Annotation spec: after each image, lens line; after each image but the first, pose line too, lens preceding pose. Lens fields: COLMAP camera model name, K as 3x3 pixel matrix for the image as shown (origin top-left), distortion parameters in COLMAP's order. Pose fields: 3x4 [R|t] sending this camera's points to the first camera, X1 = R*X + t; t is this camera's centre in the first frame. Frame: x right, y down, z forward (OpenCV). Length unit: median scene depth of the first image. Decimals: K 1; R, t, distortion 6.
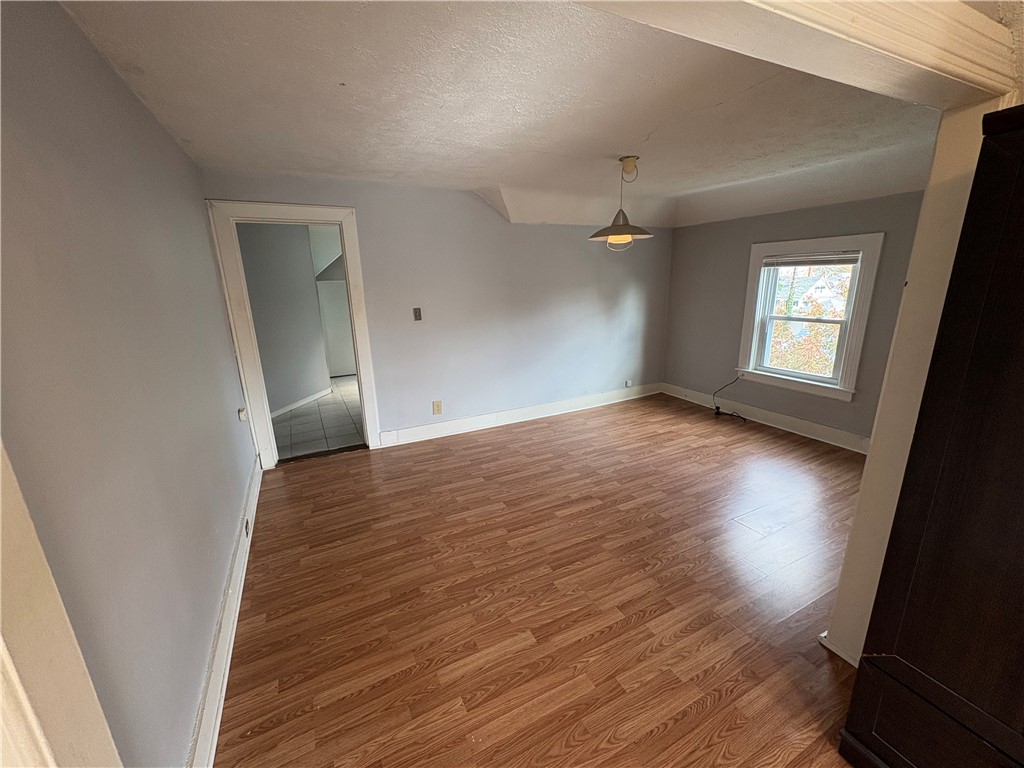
lens RADIAL K [[409.7, 0, 512.7], [0, 409.7, 388.0], [0, 0, 1]] dist [0.001231, 0.000758]
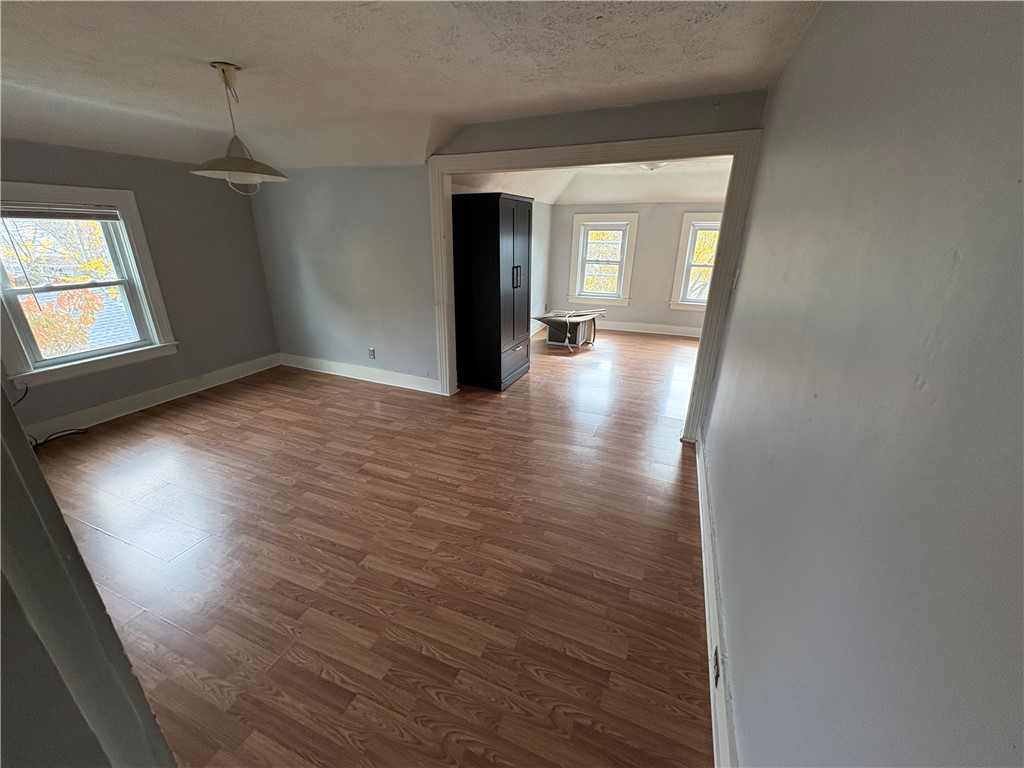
lens RADIAL K [[409.7, 0, 514.6], [0, 409.7, 382.8], [0, 0, 1]] dist [0.001231, 0.000758]
pose [[-0.659801, -0.248384, 0.709202, -0.662132], [0.199636, 0.851933, 0.484103, -0.292666], [-0.724437, 0.460993, -0.512520, 1.131117]]
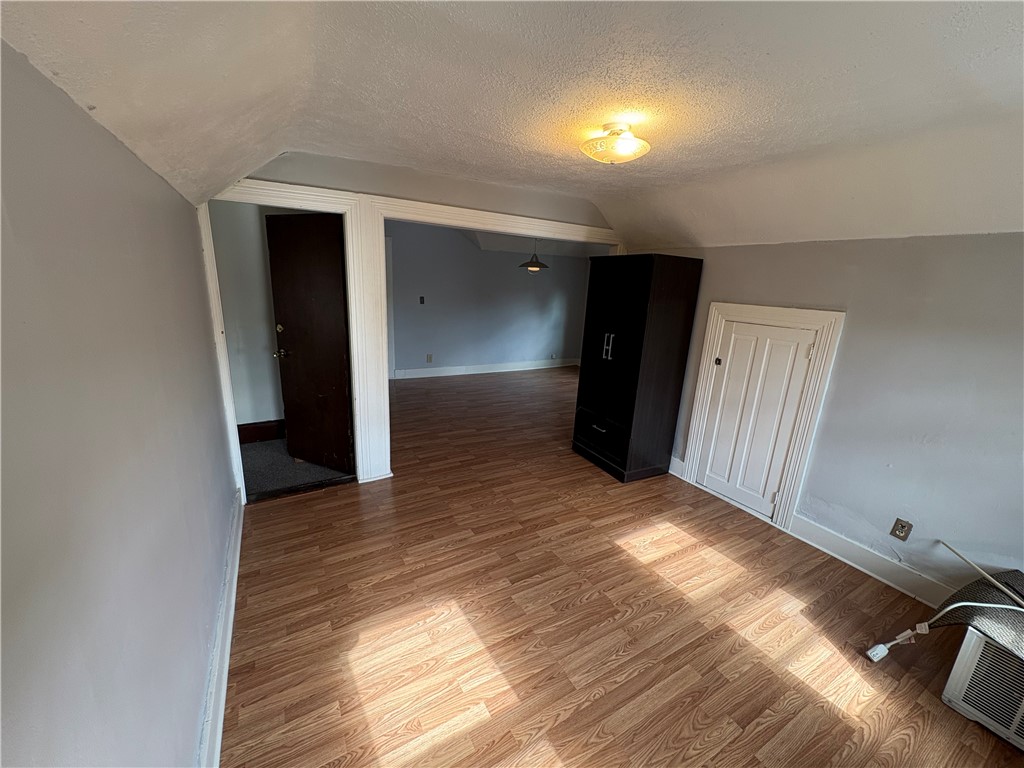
lens RADIAL K [[409.7, 0, 510.8], [0, 409.7, 381.5], [0, 0, 1]] dist [0.001231, 0.000758]
pose [[0.996078, 0.058026, 0.066792, 0.047977], [-0.056656, 0.998147, -0.022214, 0.218245], [-0.067957, 0.018343, 0.997520, -0.901678]]
